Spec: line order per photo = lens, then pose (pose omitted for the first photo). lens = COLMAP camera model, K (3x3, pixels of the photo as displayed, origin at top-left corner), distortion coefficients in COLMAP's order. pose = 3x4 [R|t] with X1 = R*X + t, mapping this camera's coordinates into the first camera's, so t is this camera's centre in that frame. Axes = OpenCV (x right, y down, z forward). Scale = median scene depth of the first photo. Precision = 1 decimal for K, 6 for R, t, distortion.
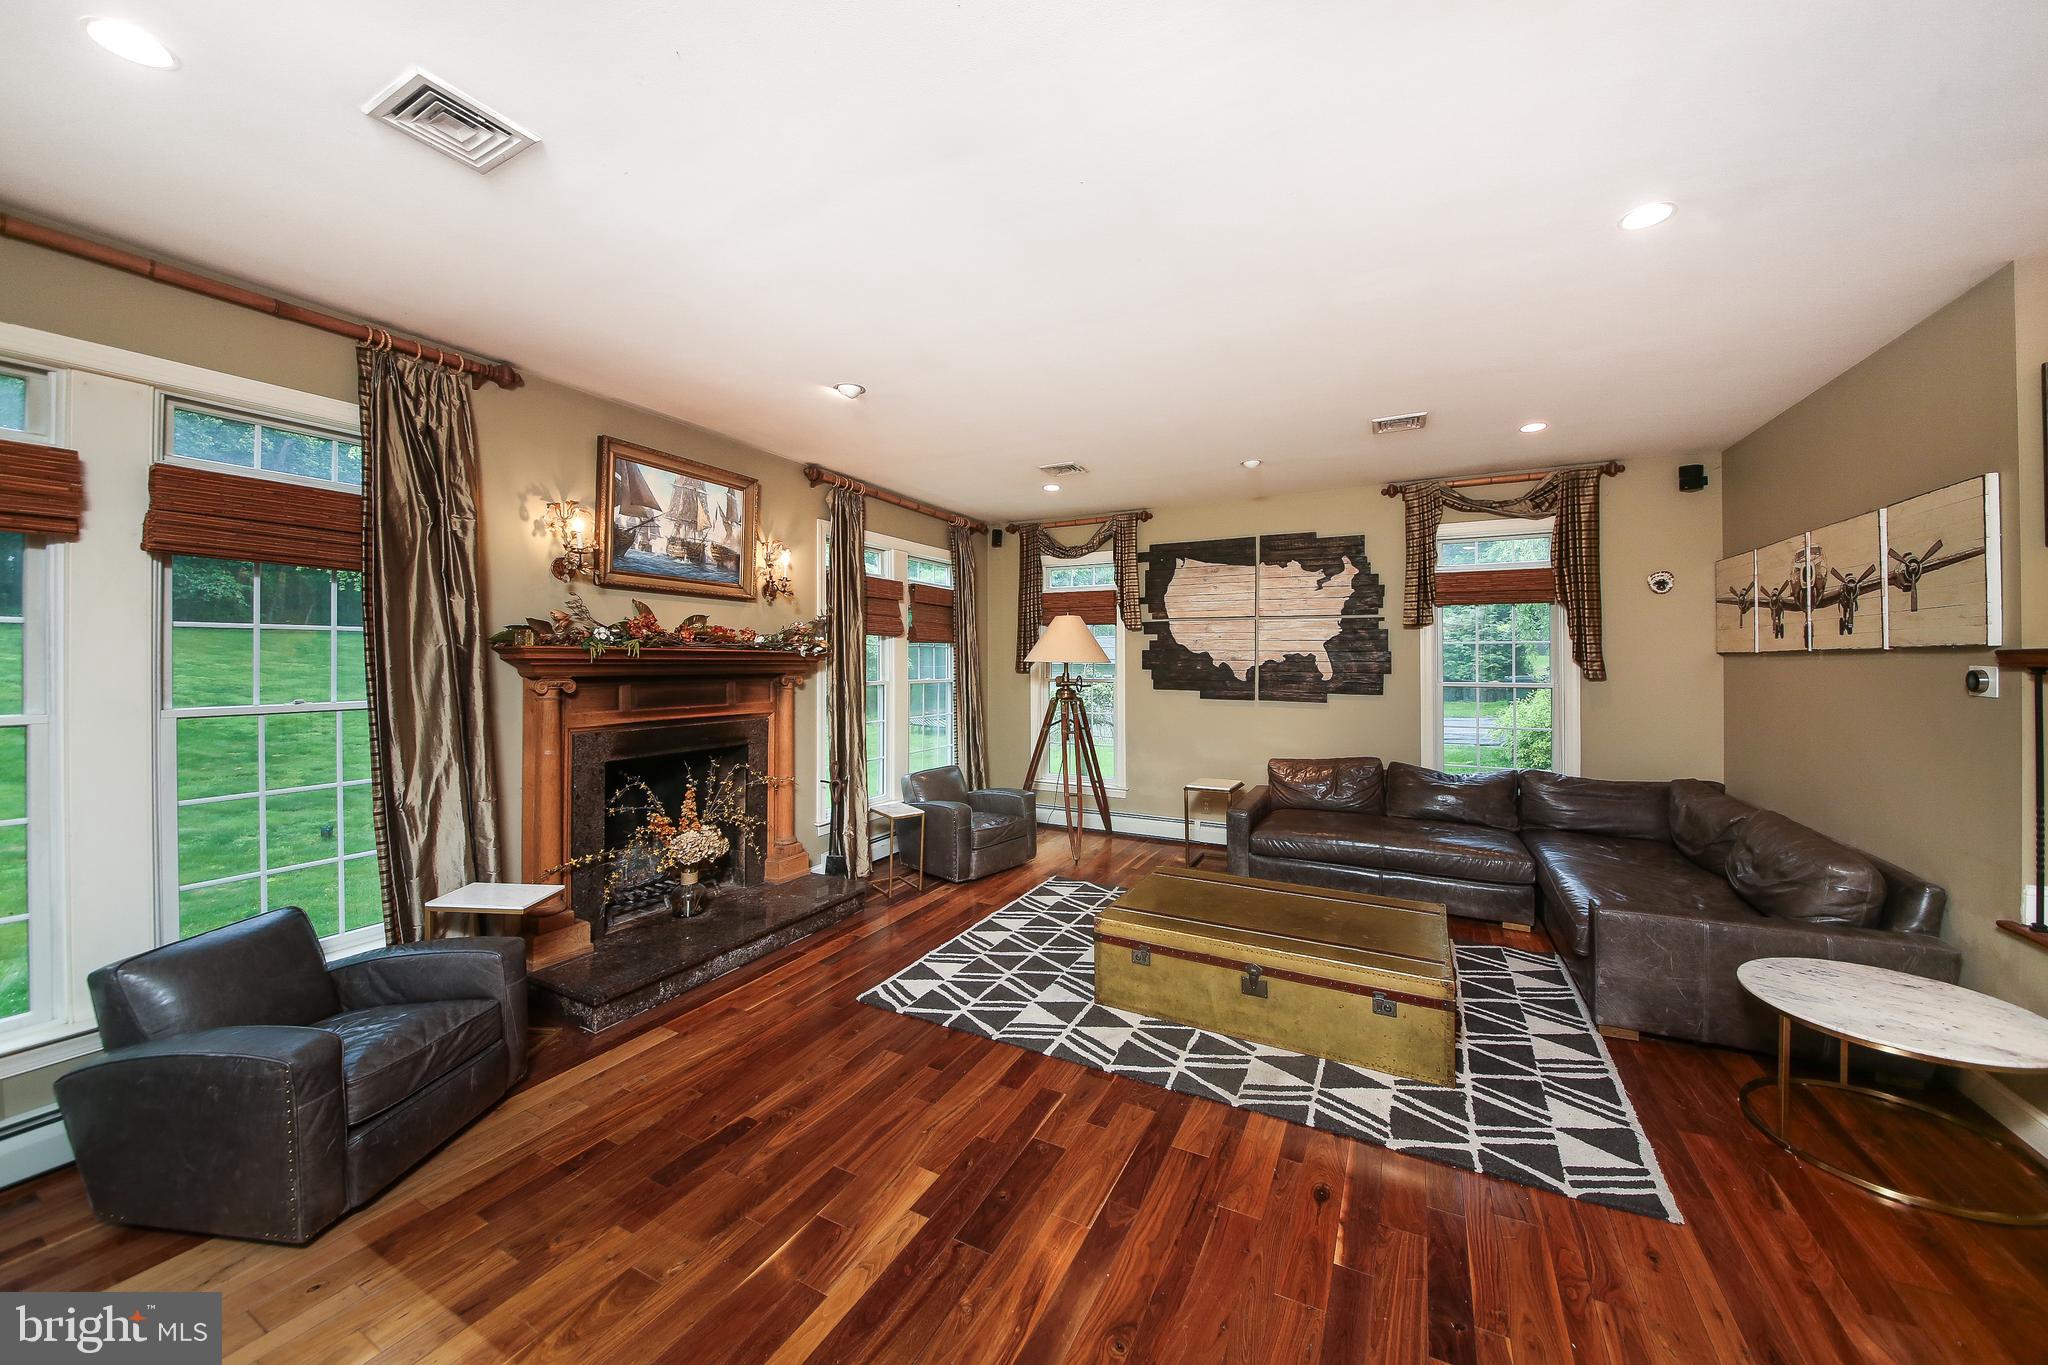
lens RADIAL K [[731.4, 0, 1038.4], [0, 731.4, 665.1], [0, 0, 1]] dist [-0.000025, -0.000059]
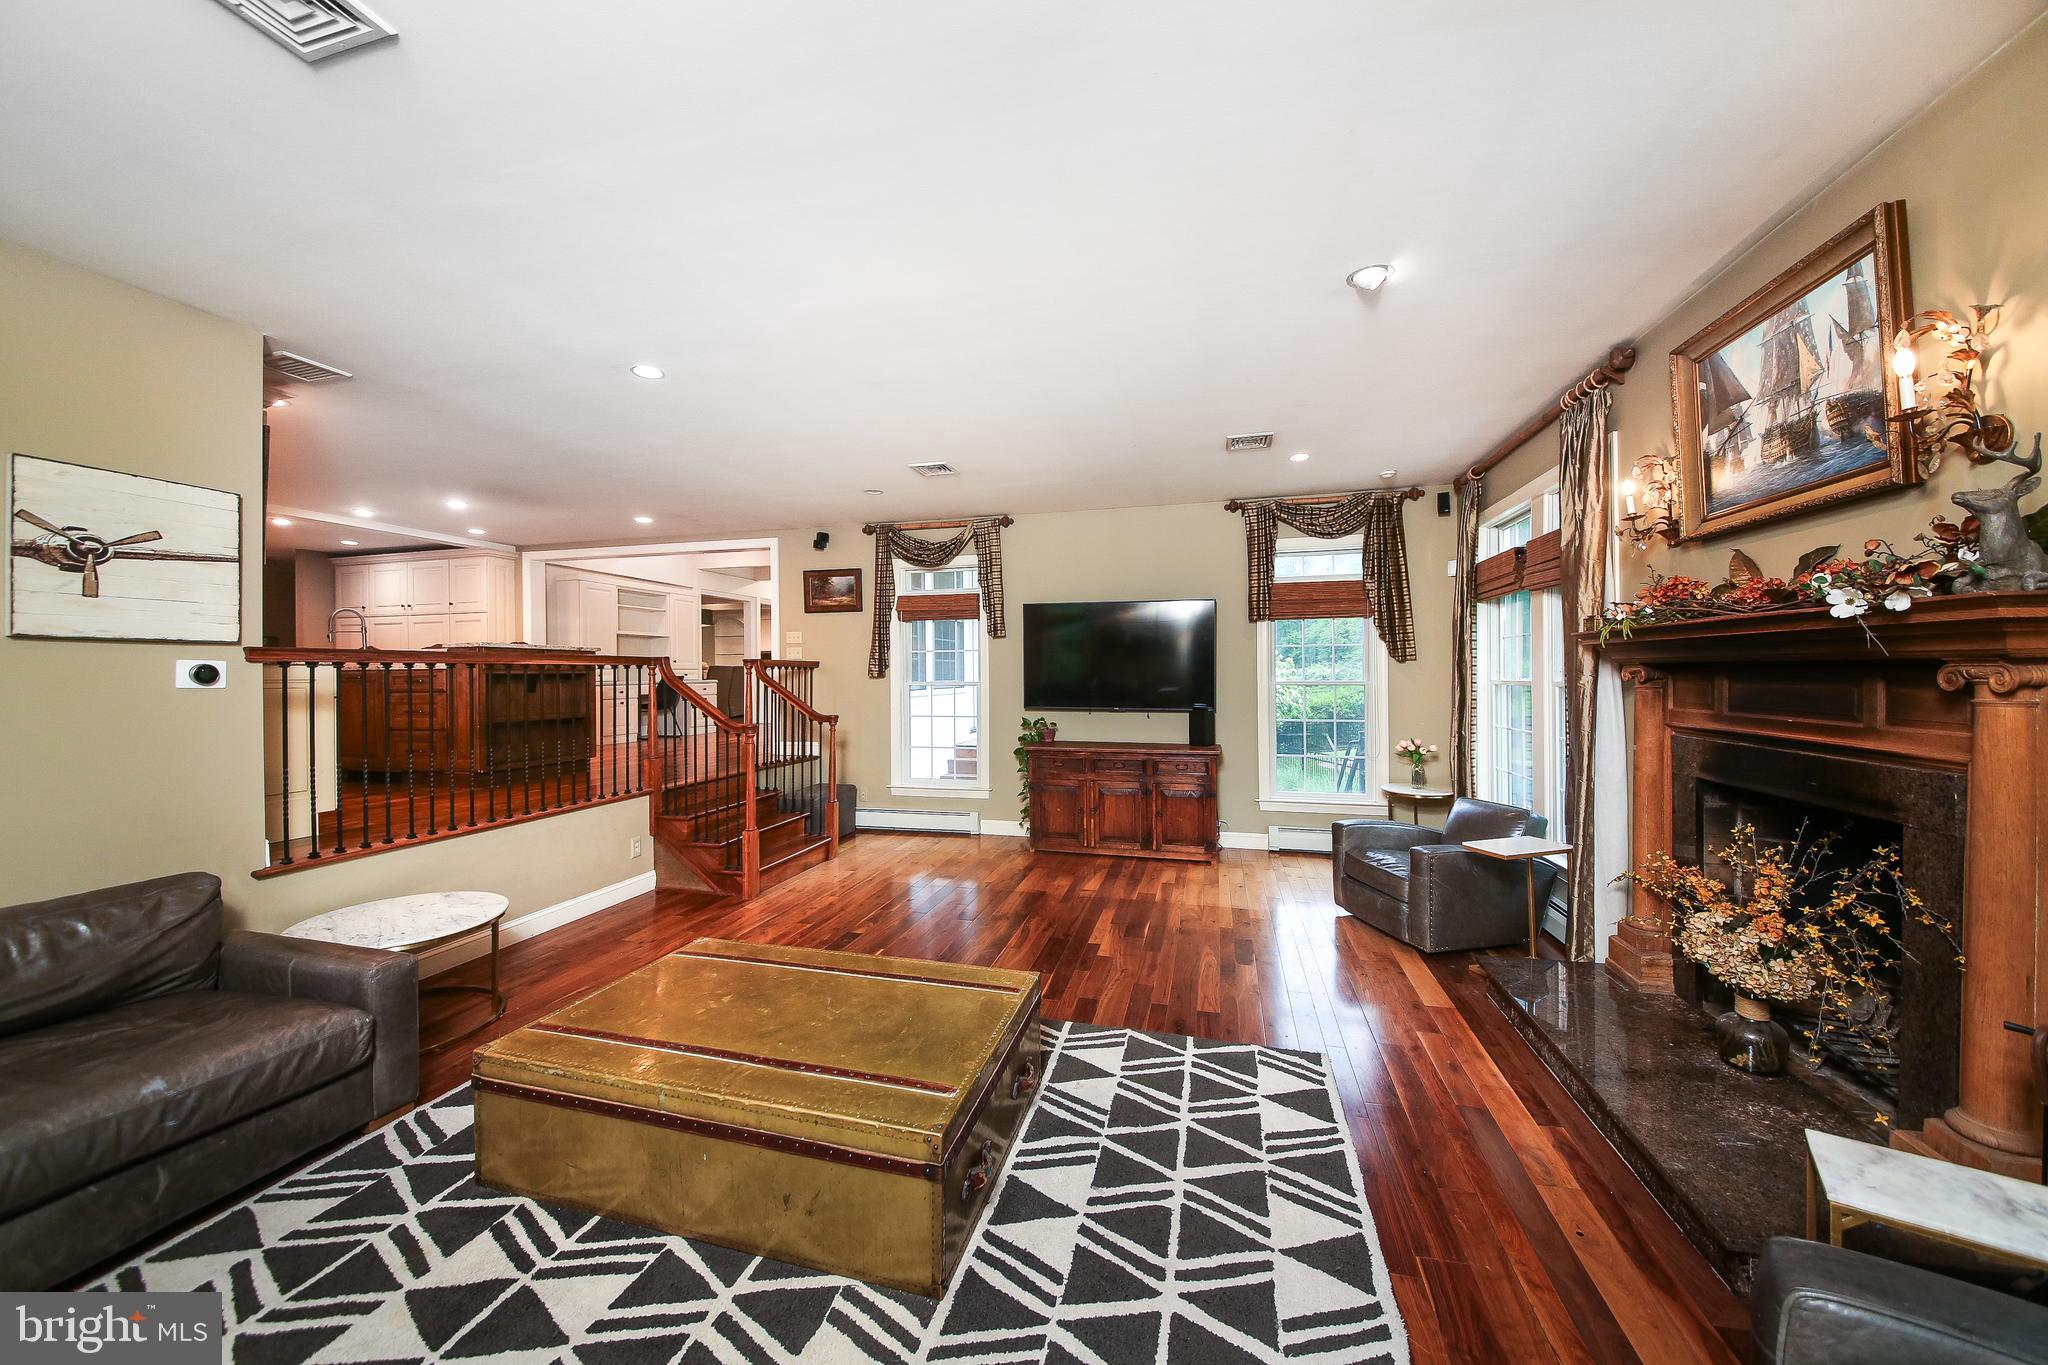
lens RADIAL K [[731.4, 0, 1028.8], [0, 731.4, 671.4], [0, 0, 1]] dist [-0.000025, -0.000059]
pose [[-0.976108, -0.004009, -0.217249, 0.219465], [-0.005619, 0.999961, 0.006793, 0.021202], [0.217213, 0.007851, -0.976093, 1.490660]]
